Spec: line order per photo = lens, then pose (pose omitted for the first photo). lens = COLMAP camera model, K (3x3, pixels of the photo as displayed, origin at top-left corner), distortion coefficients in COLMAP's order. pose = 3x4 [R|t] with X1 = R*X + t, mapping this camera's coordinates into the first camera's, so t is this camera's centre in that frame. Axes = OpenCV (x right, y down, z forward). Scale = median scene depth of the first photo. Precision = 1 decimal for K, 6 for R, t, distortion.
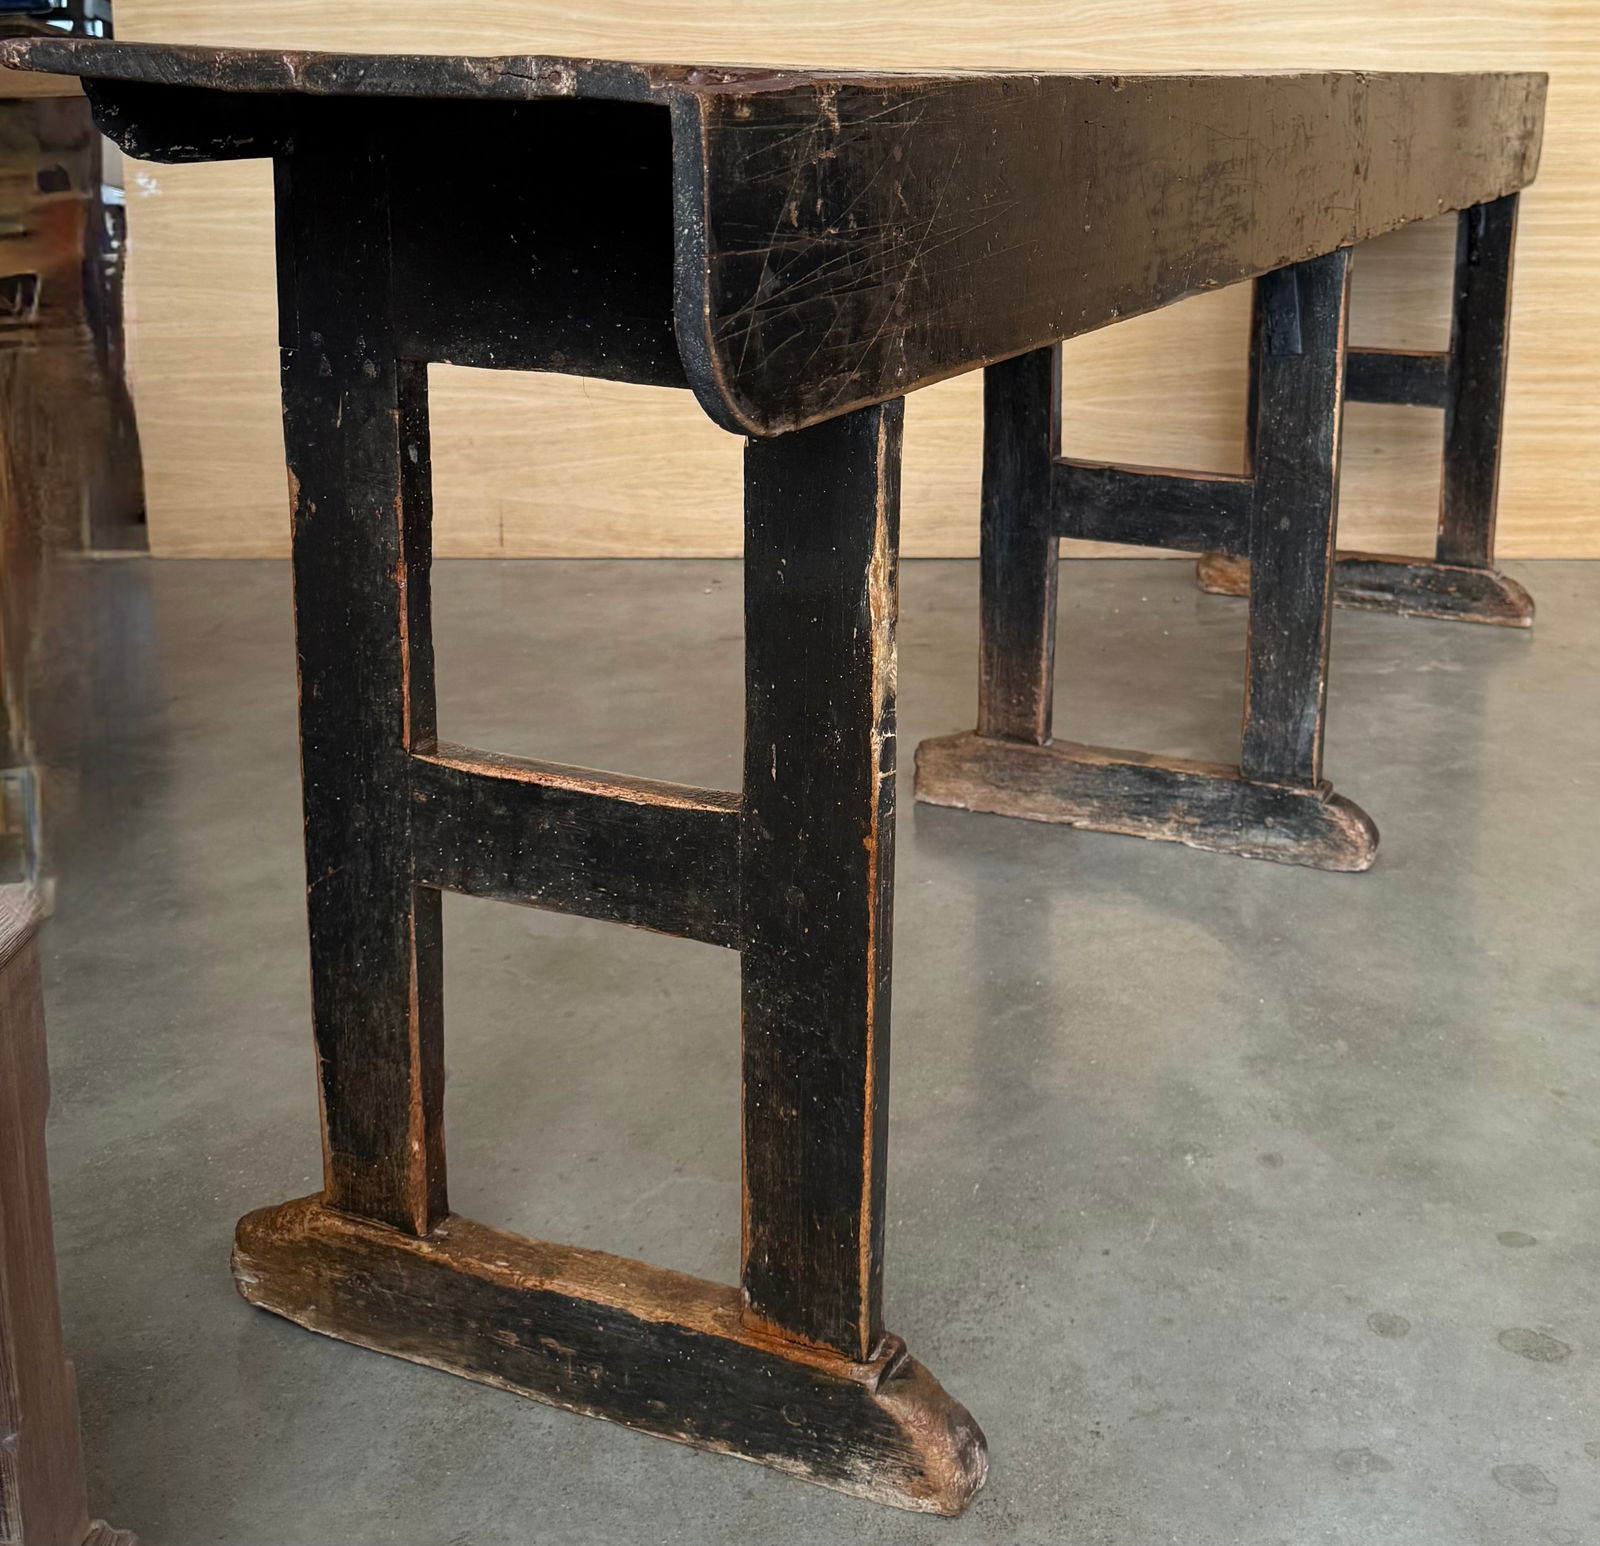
lens RADIAL K [[1986.6, 0, 1027.2], [0, 1986.6, 514.2], [0, 0, 1]] dist [0.184288, -0.404383]
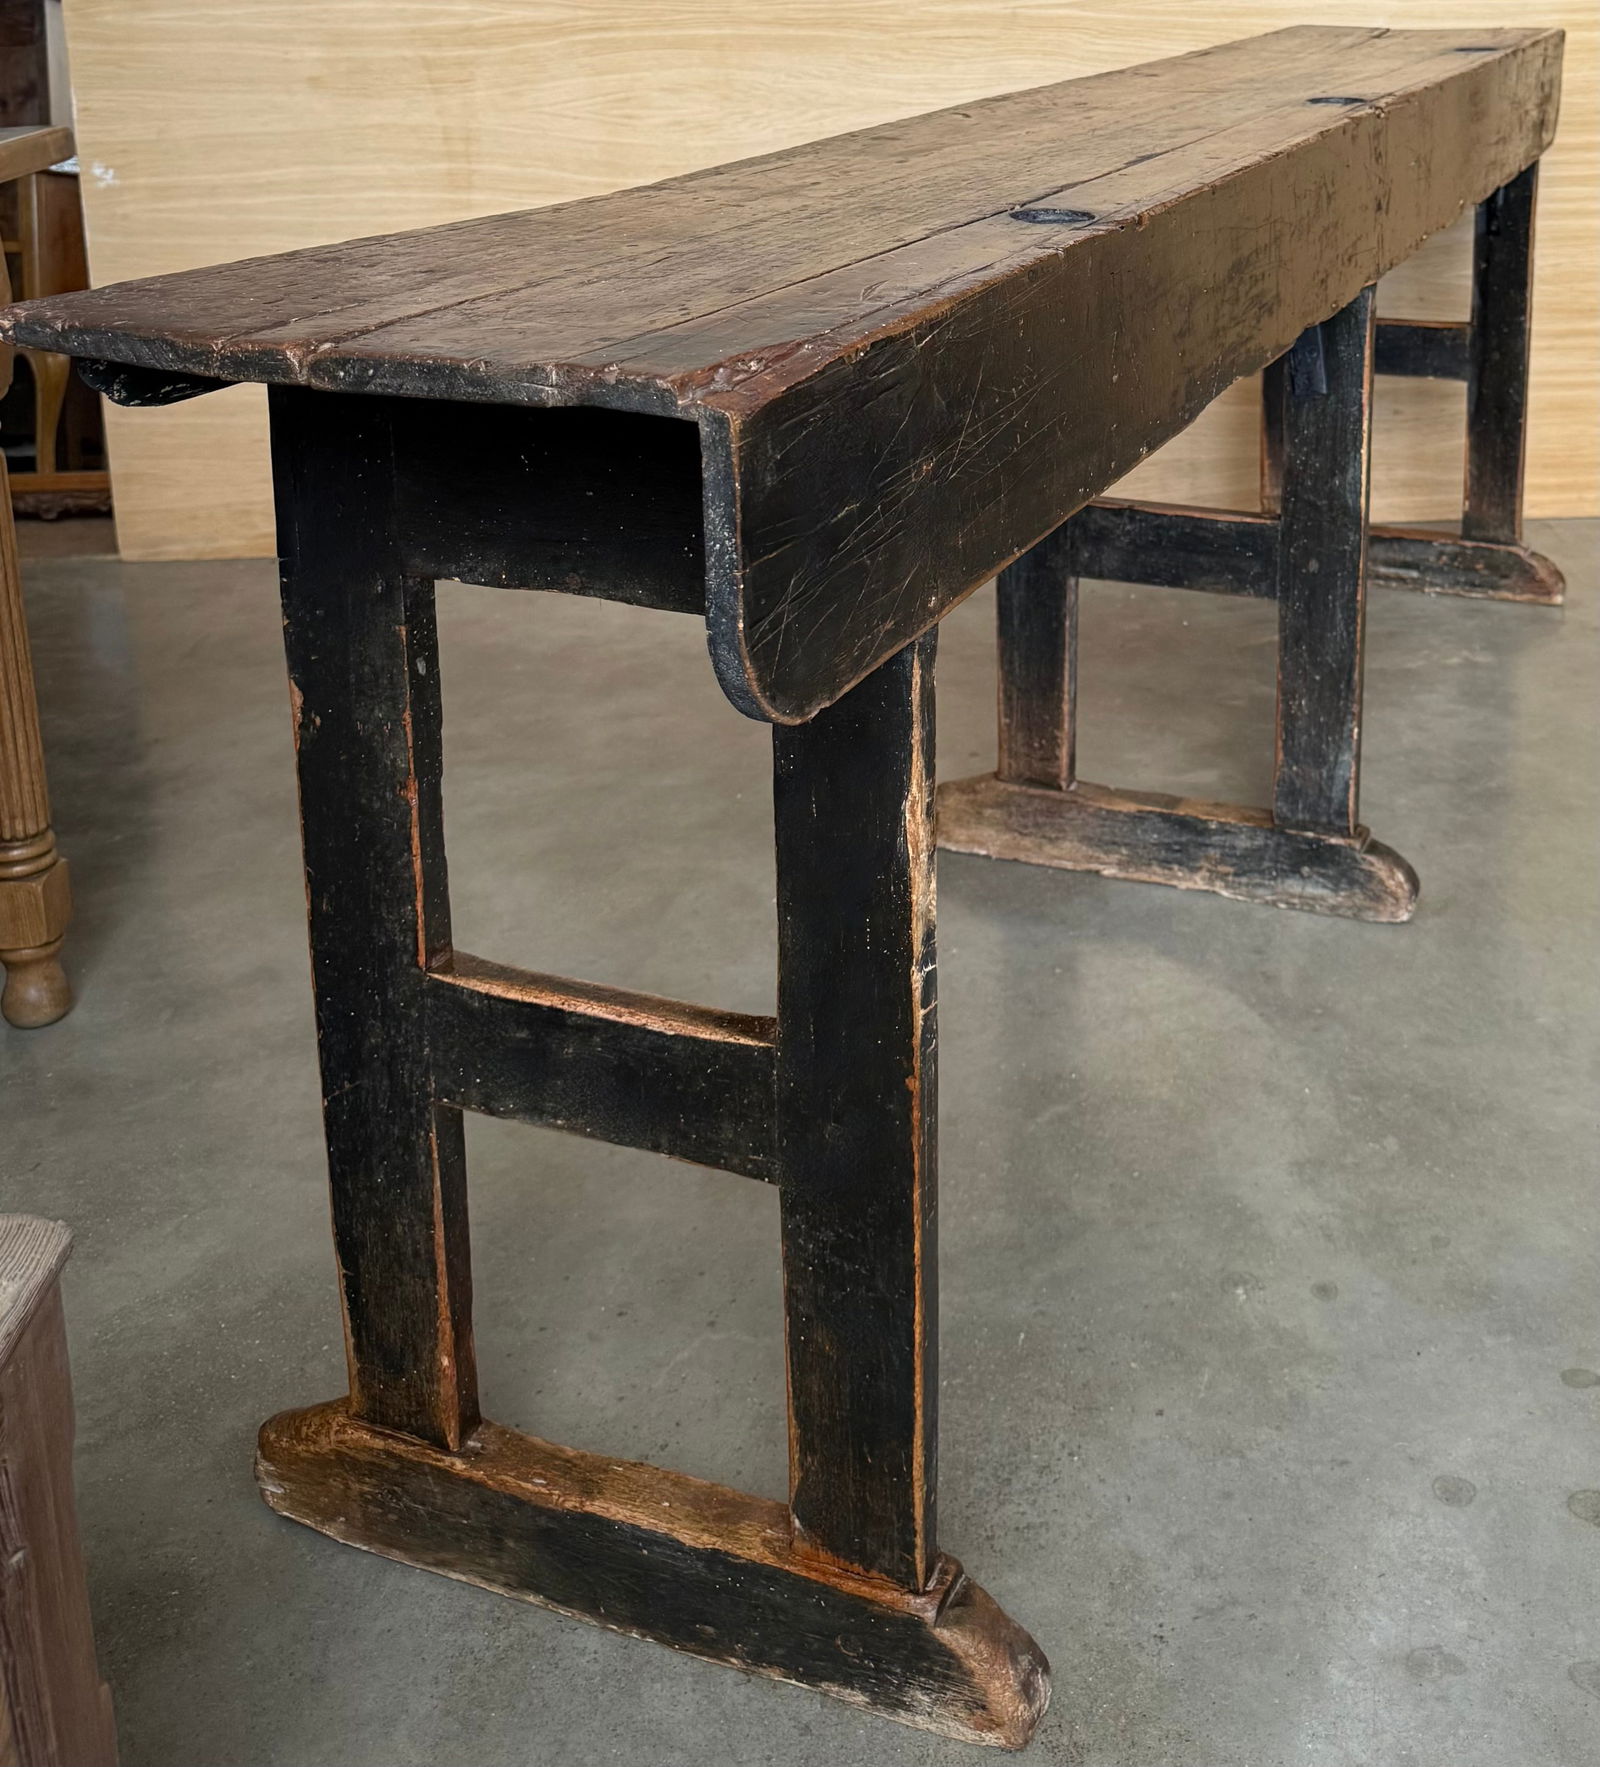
lens RADIAL K [[2066.7, 0, 1051.4], [0, 2066.7, 408.3], [0, 0, 1]] dist [0.152482, -0.291889]
pose [[0.999507, -0.027879, 0.014446, -0.013553], [0.027624, 0.999464, 0.017587, -0.129897], [-0.014929, -0.017179, 0.999741, 0.002993]]
